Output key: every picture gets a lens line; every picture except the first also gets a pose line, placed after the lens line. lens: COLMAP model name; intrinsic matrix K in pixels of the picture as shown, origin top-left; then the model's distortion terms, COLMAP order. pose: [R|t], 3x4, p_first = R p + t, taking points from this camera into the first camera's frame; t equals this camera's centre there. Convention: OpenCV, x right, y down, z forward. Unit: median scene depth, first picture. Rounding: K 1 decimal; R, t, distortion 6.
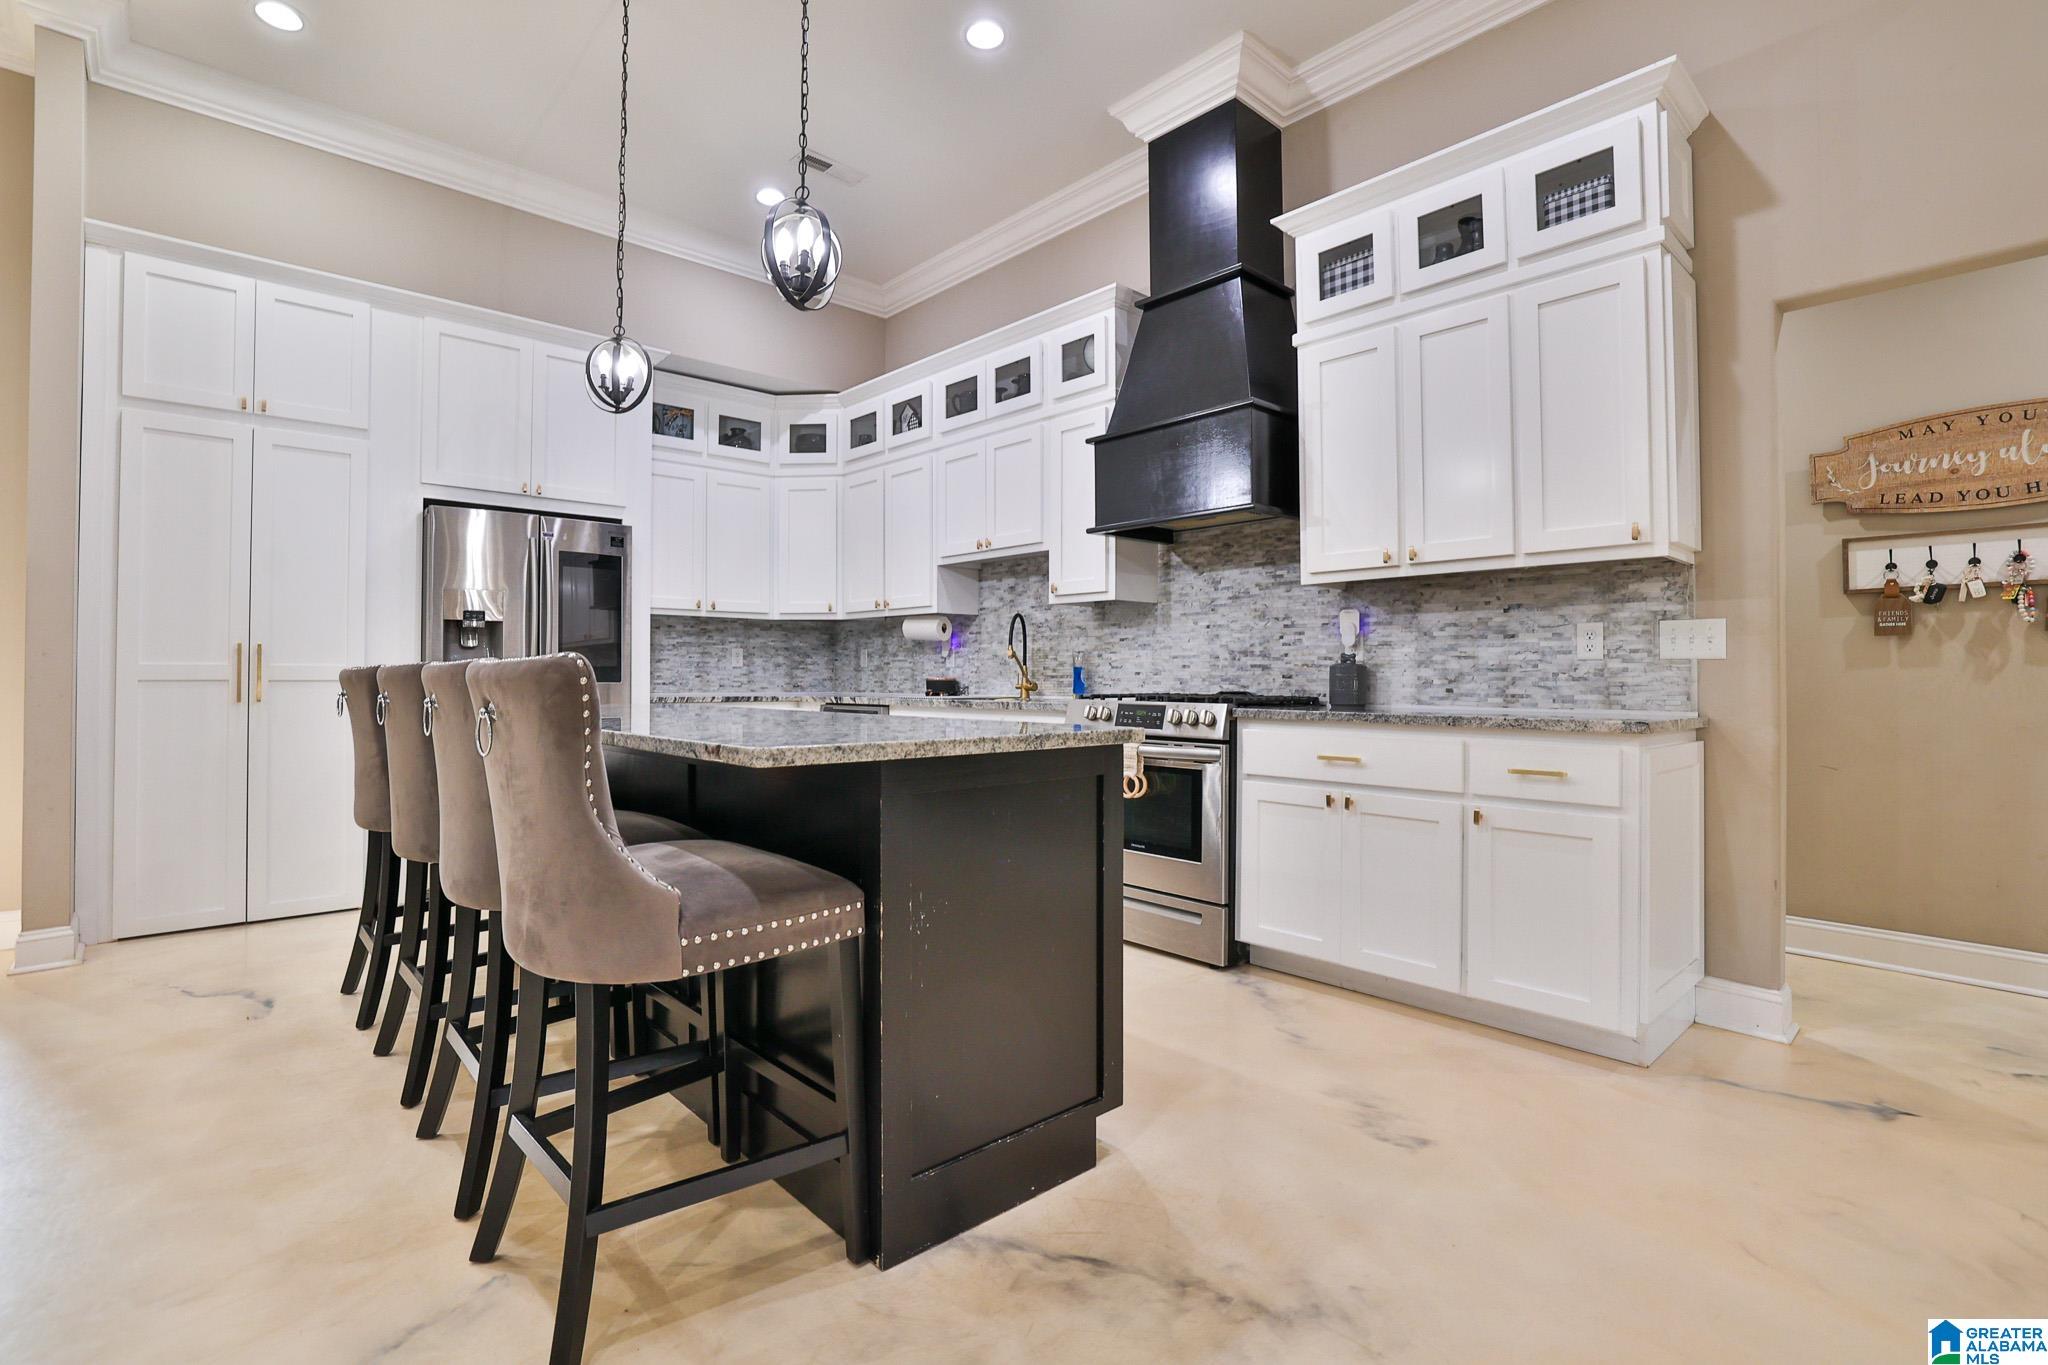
lens RADIAL K [[938.7, 0, 989.2], [0, 938.7, 658.6], [0, 0, 1]] dist [-0.047741, 0.016348]
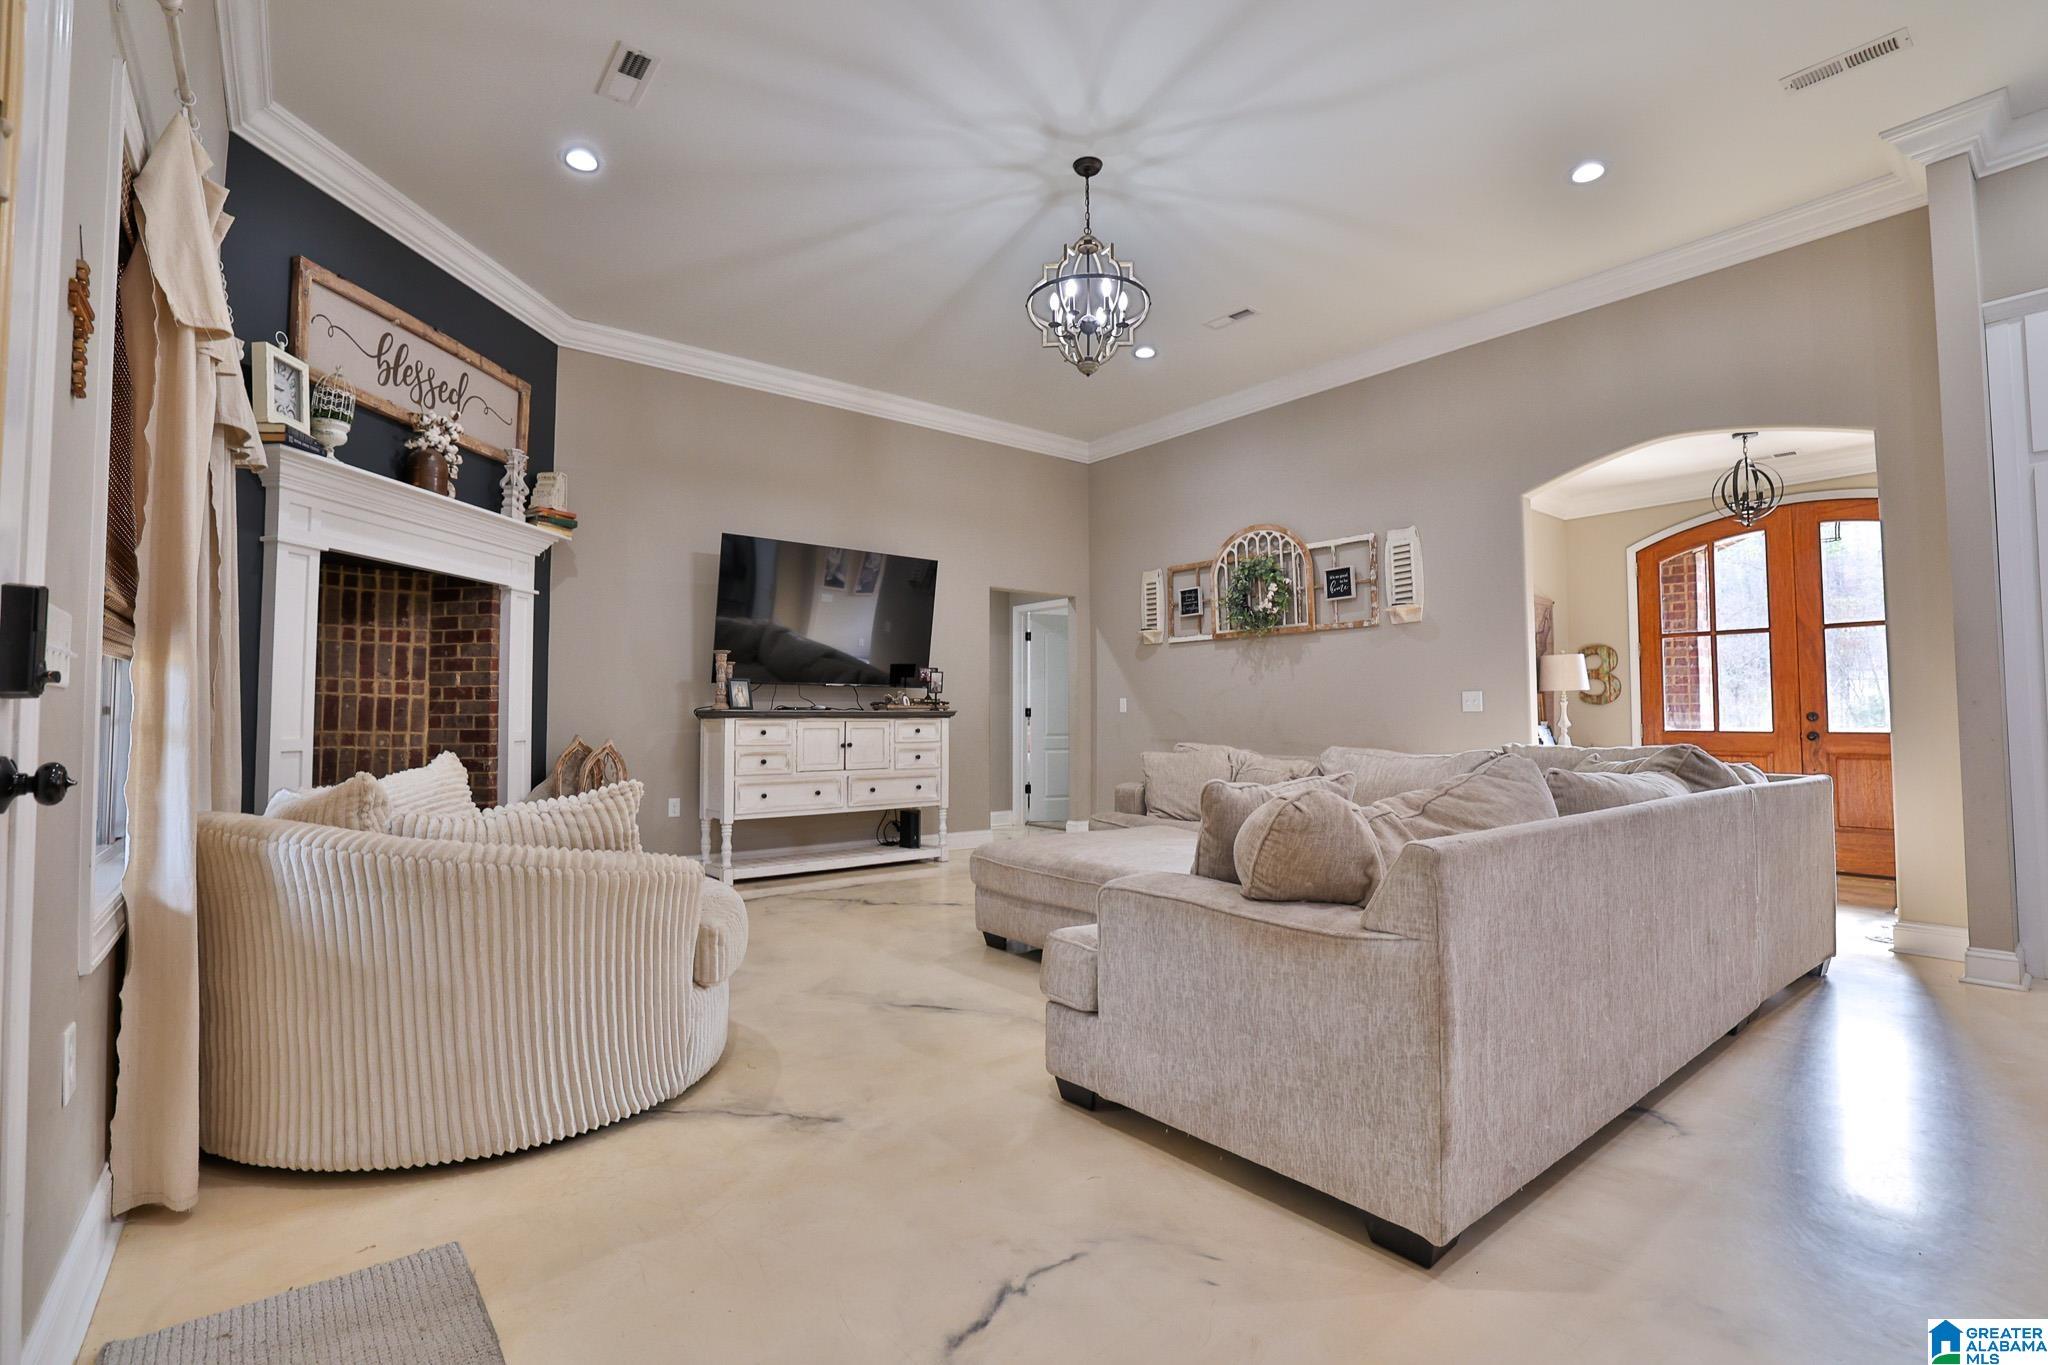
lens RADIAL K [[938.7, 0, 1001.0], [0, 938.7, 670.8], [0, 0, 1]] dist [-0.047741, 0.016348]
pose [[-0.066175, -0.051886, -0.996458, 0.135078], [0.015846, 0.998467, -0.053043, -0.003034], [0.997682, -0.019300, -0.065251, -0.108217]]
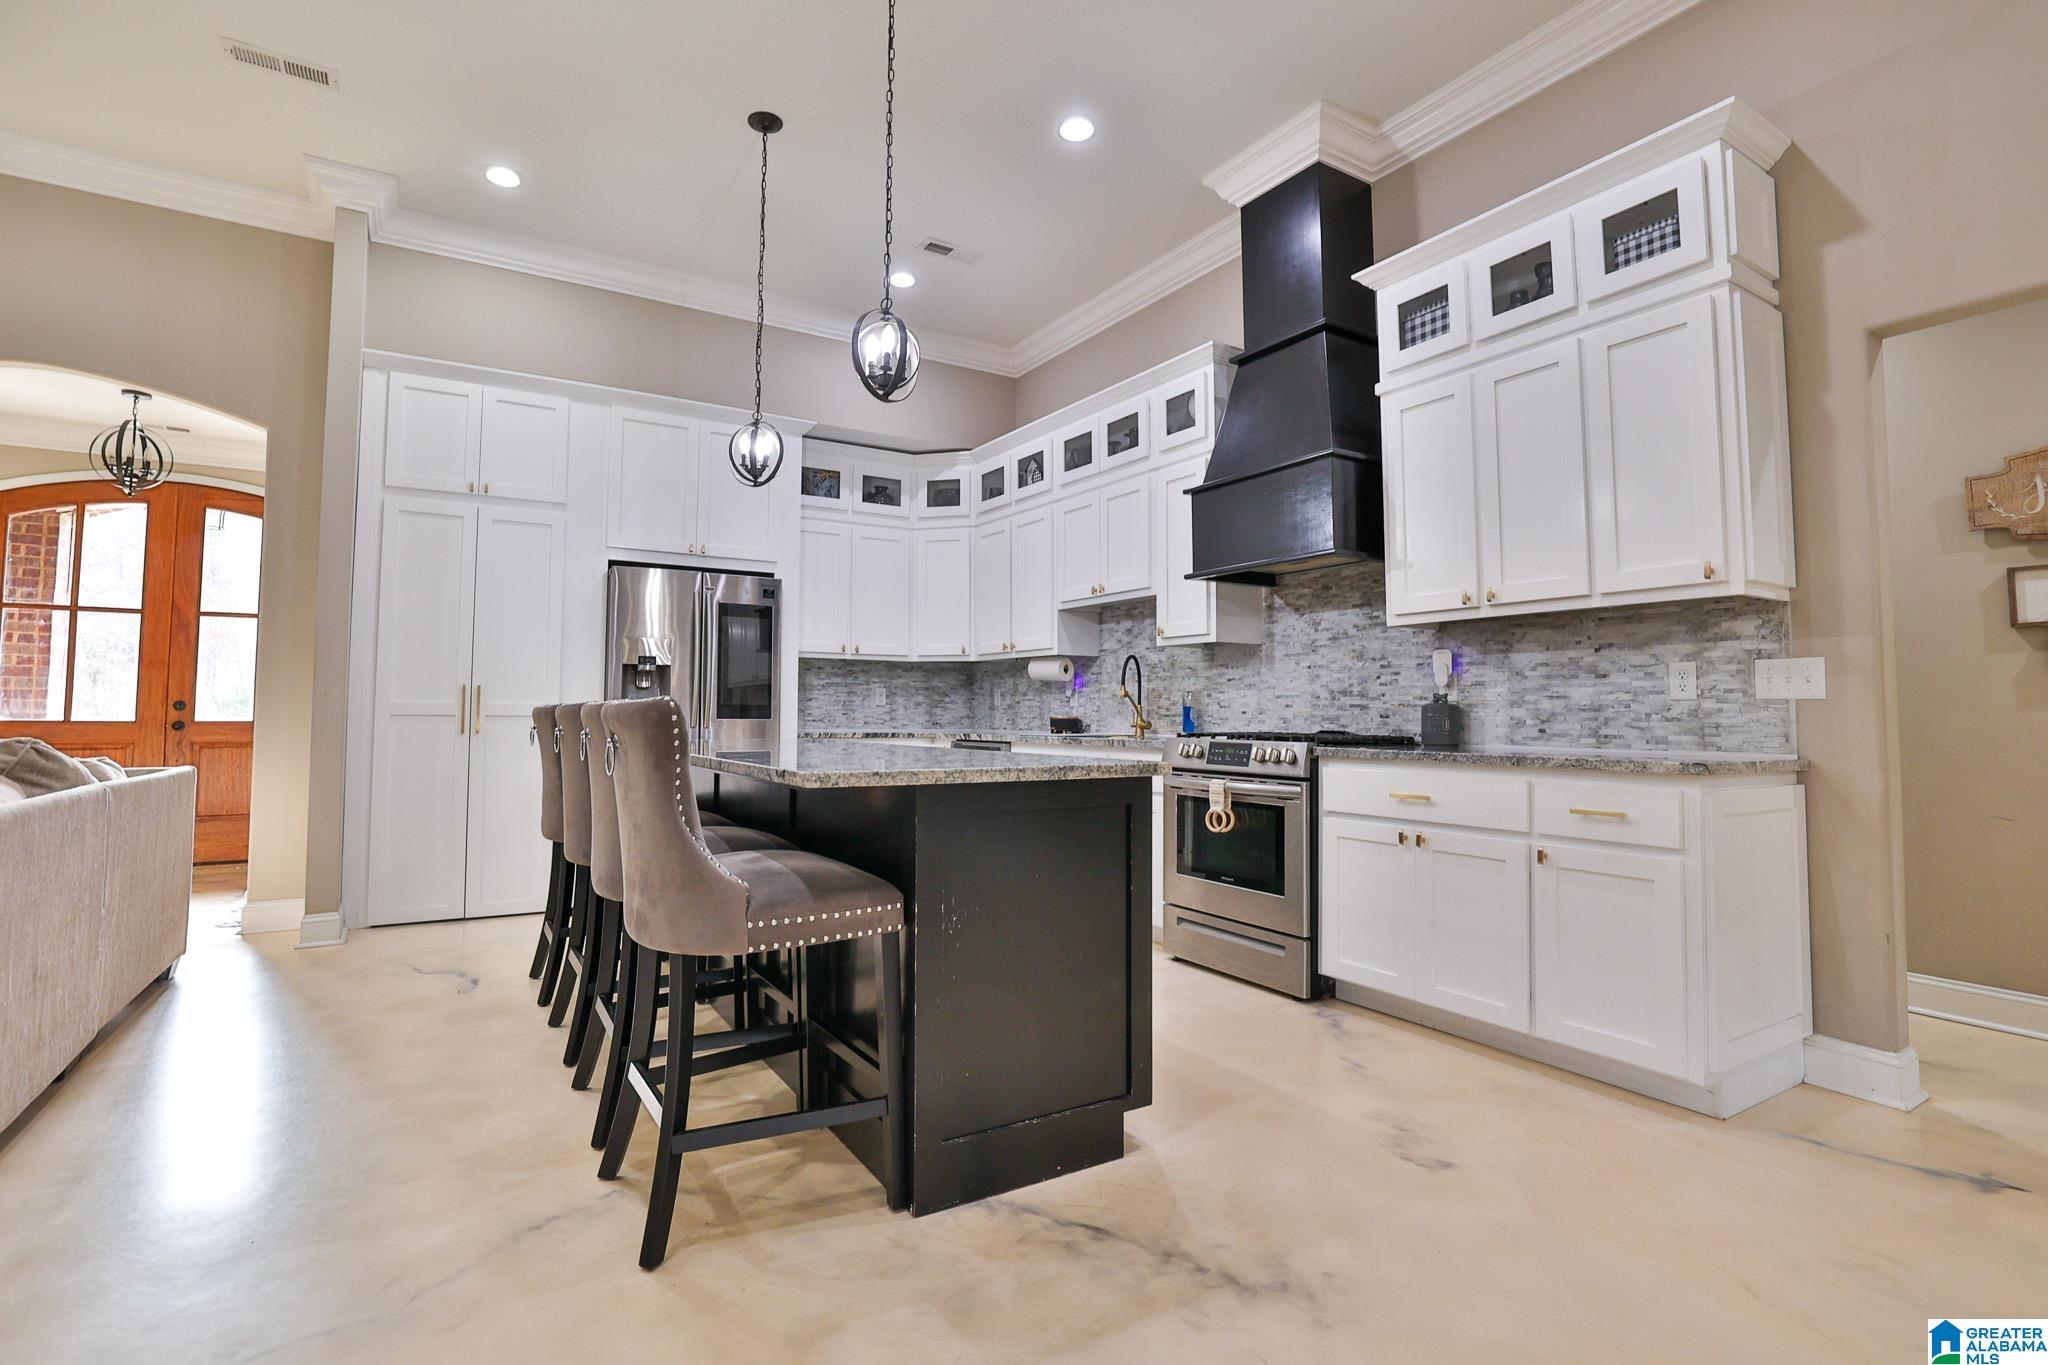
lens RADIAL K [[938.7, 0, 988.9], [0, 938.7, 663.9], [0, 0, 1]] dist [-0.047741, 0.016348]
pose [[0.983050, -0.005691, -0.183249, 0.083442], [-0.000664, 0.999401, -0.034602, -0.002318], [0.183336, 0.034138, 0.982457, -0.072553]]
